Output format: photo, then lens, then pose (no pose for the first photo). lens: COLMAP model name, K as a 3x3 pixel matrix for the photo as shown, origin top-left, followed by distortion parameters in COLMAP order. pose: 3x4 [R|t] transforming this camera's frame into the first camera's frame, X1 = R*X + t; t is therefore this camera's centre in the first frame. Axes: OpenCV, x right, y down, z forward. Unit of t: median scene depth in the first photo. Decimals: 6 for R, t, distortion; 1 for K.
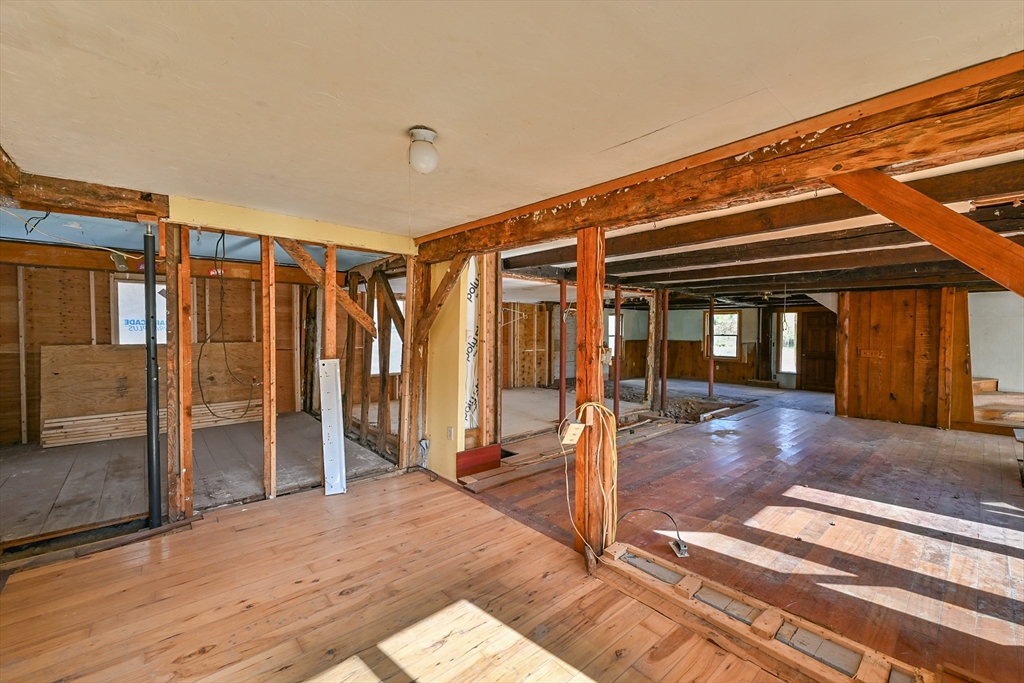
lens RADIAL K [[413.6, 0, 515.9], [0, 413.6, 339.0], [0, 0, 1]] dist [0.000900, 0.000272]
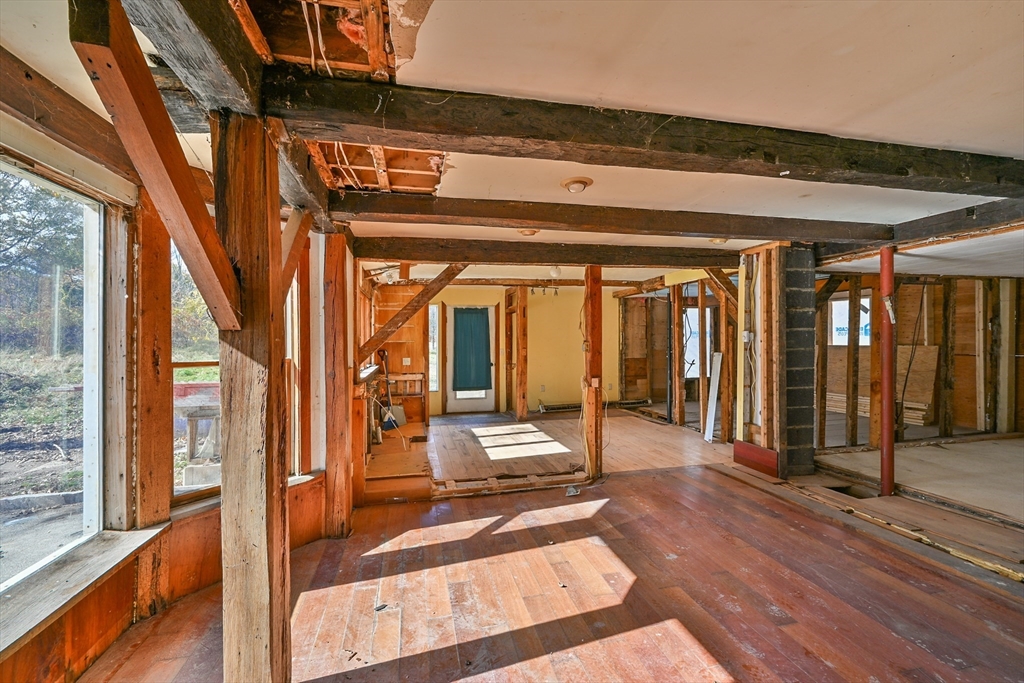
lens RADIAL K [[434.2, 0, 512.0], [0, 434.2, 341.5], [0, 0, 1]] dist [0.000998, 0.000091]
pose [[-0.472990, -0.004628, -0.881056, 1.159617], [-0.014465, 0.999892, 0.002514, 0.015445], [0.880949, 0.013933, -0.473006, 1.001127]]
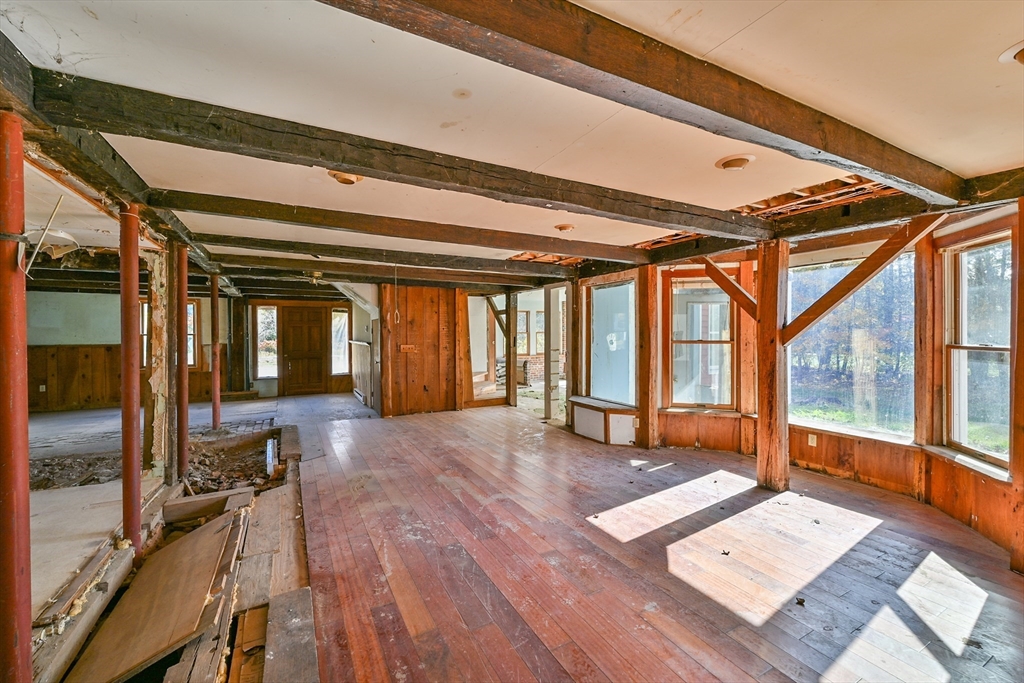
lens RADIAL K [[413.6, 0, 515.9], [0, 413.6, 339.0], [0, 0, 1]] dist [0.000900, 0.000272]
pose [[0.236622, -0.023519, 0.971317, -0.089795], [0.025238, 0.999518, 0.018053, 0.001426], [-0.971274, 0.020242, 0.237101, 0.936761]]
